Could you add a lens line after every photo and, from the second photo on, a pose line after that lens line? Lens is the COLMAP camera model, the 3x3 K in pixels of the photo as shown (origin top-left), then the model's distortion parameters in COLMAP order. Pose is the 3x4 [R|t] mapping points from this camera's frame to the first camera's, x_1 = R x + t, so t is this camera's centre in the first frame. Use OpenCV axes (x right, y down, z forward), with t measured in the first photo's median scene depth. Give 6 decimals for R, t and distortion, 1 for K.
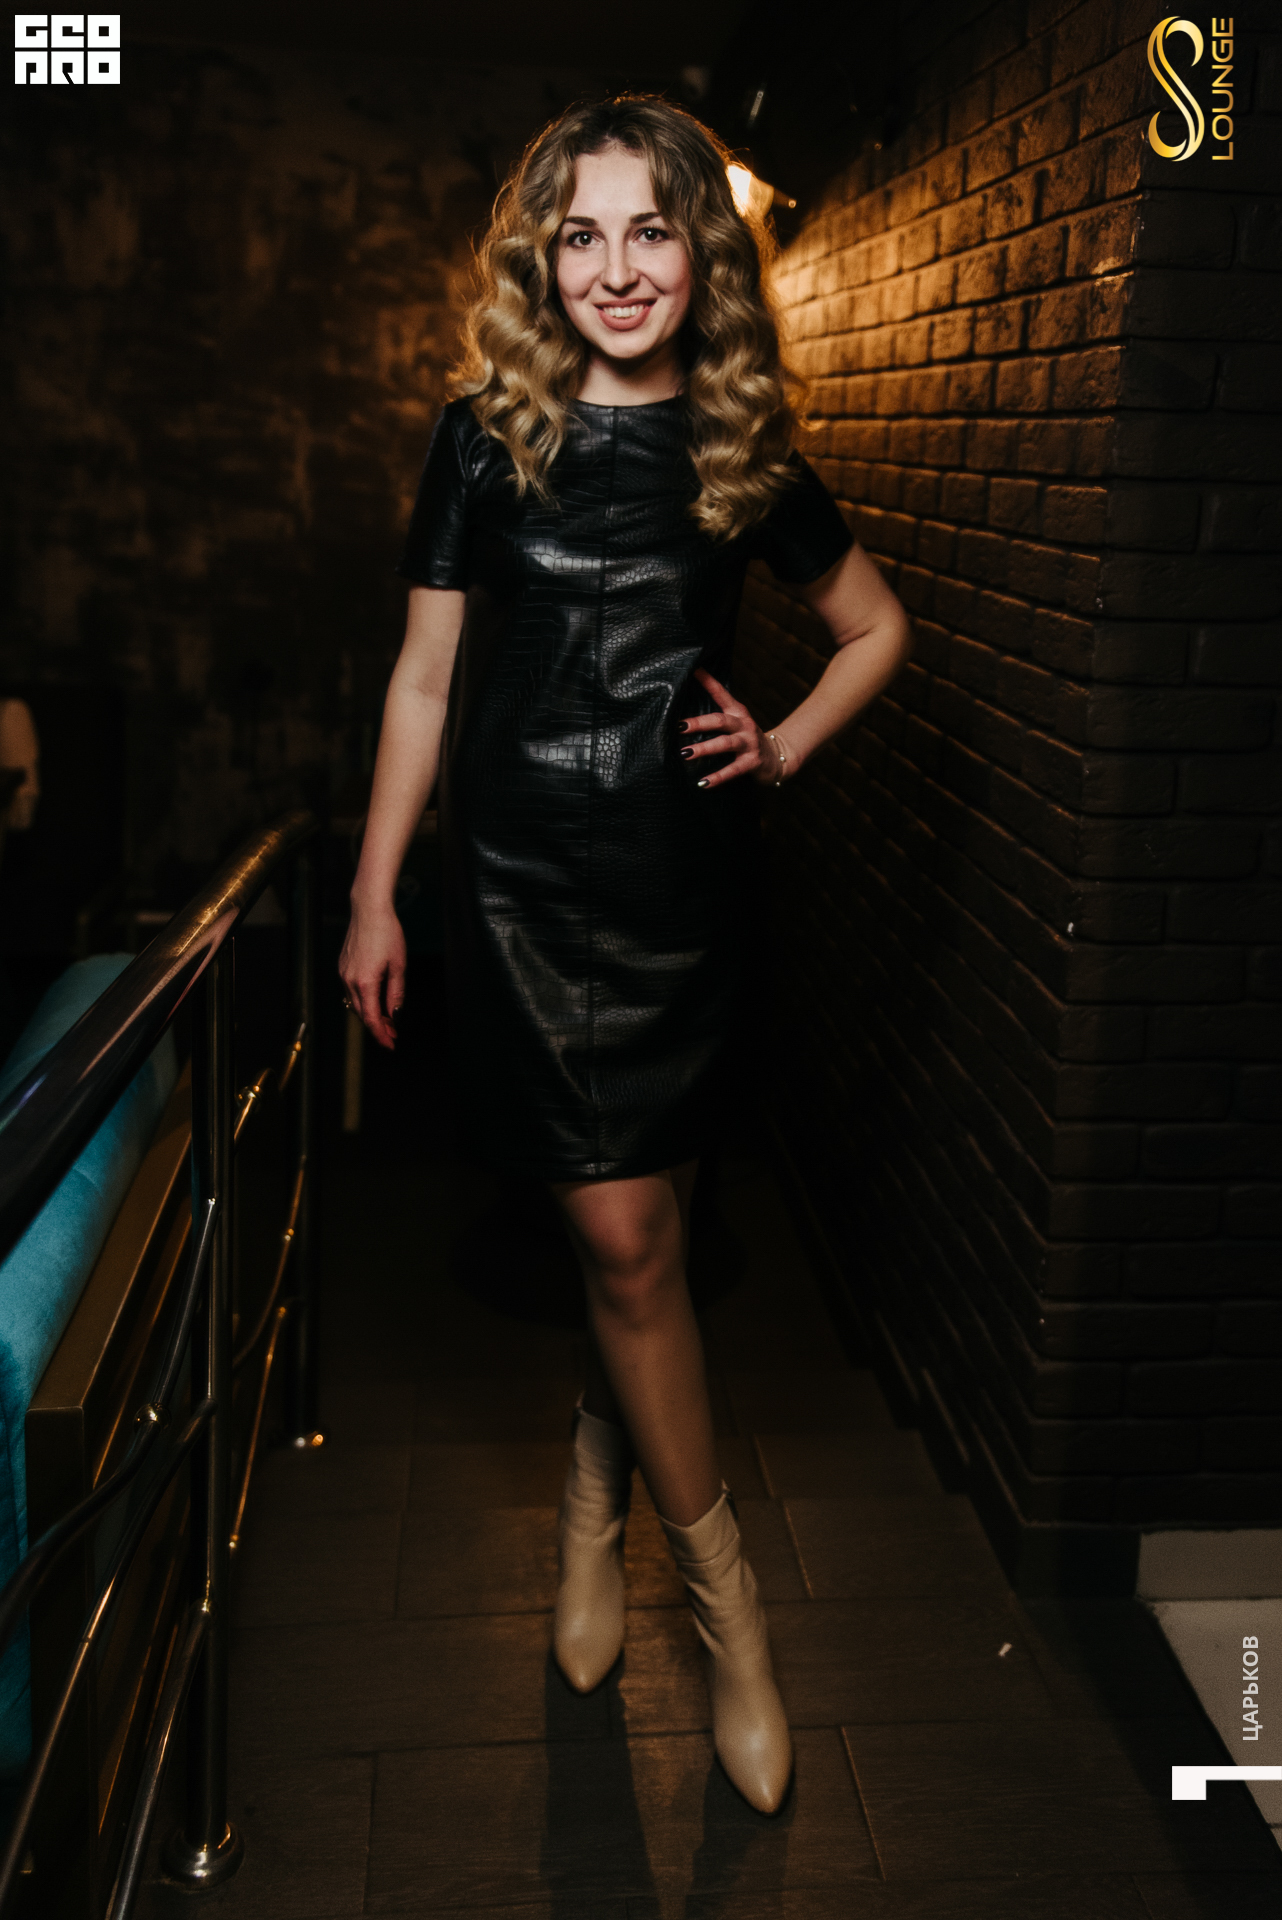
lens RADIAL K [[1926.4, 0, 677.3], [0, 1926.4, 804.0], [0, 0, 1]] dist [0.163187, 0.000000]
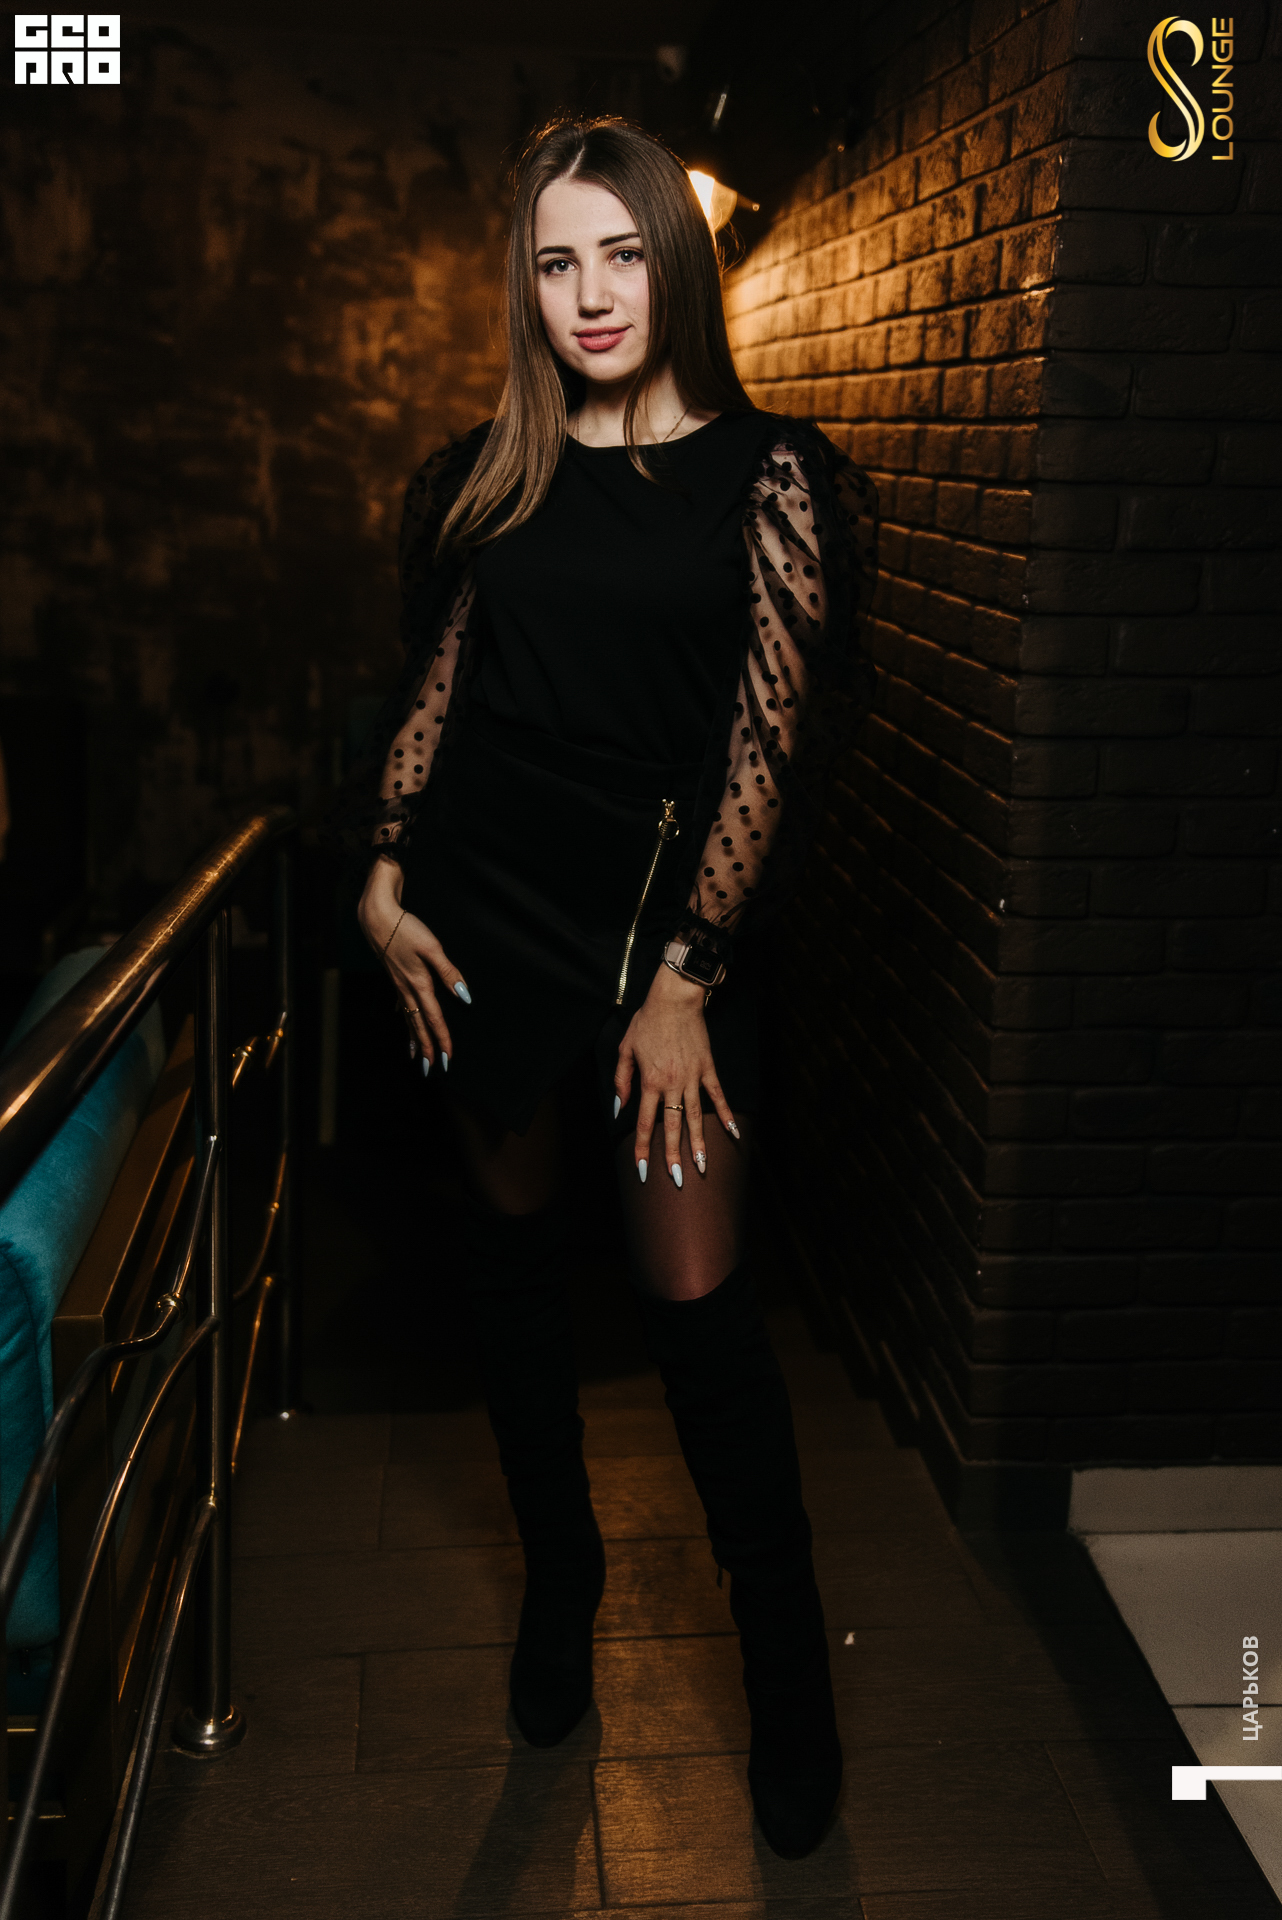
lens RADIAL K [[2178.1, 0, 691.9], [0, 2178.1, 916.3], [0, 0, 1]] dist [0.202686, 0.000000]
pose [[0.999979, -0.004685, 0.004391, 0.022157], [0.004555, 0.999563, 0.029211, 0.029866], [-0.004526, -0.029190, 0.999564, -0.183895]]
